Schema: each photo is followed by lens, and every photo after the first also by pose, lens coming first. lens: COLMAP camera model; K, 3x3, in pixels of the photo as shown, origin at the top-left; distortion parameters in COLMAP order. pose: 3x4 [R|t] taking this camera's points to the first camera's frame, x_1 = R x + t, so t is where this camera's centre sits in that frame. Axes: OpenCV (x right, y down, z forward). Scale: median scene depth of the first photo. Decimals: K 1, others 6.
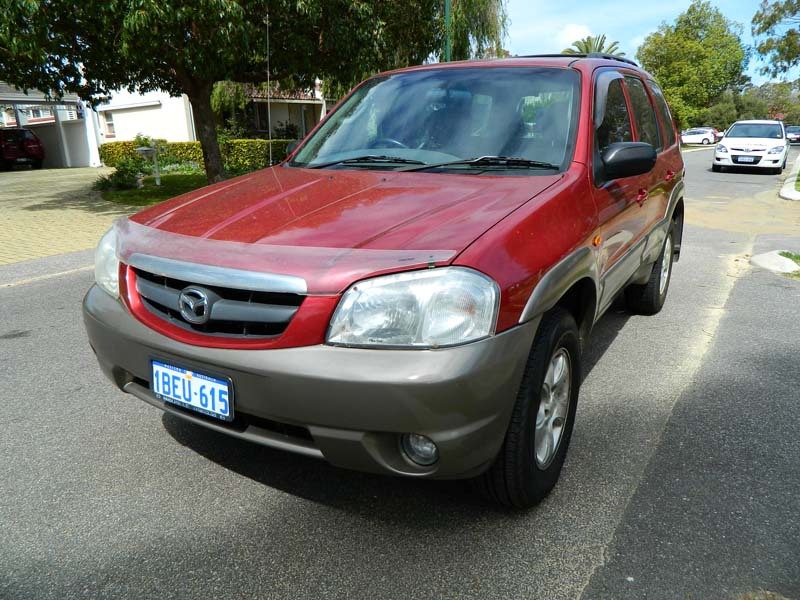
lens RADIAL K [[607.7, 0, 400.0], [0, 607.7, 300.0], [0, 0, 1]] dist [-0.011488, -0.005793]
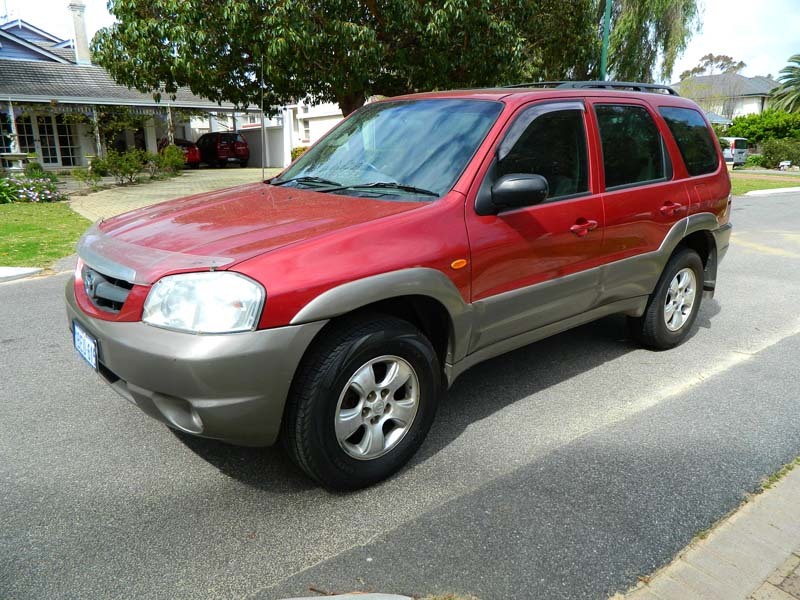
lens RADIAL K [[607.7, 0, 400.0], [0, 607.7, 300.0], [0, 0, 1]] dist [-0.011488, -0.005793]
pose [[0.946043, 0.104089, -0.306868, 0.138451], [-0.107700, 0.994170, 0.005192, -0.007004], [0.305619, 0.028138, 0.951738, -0.014989]]
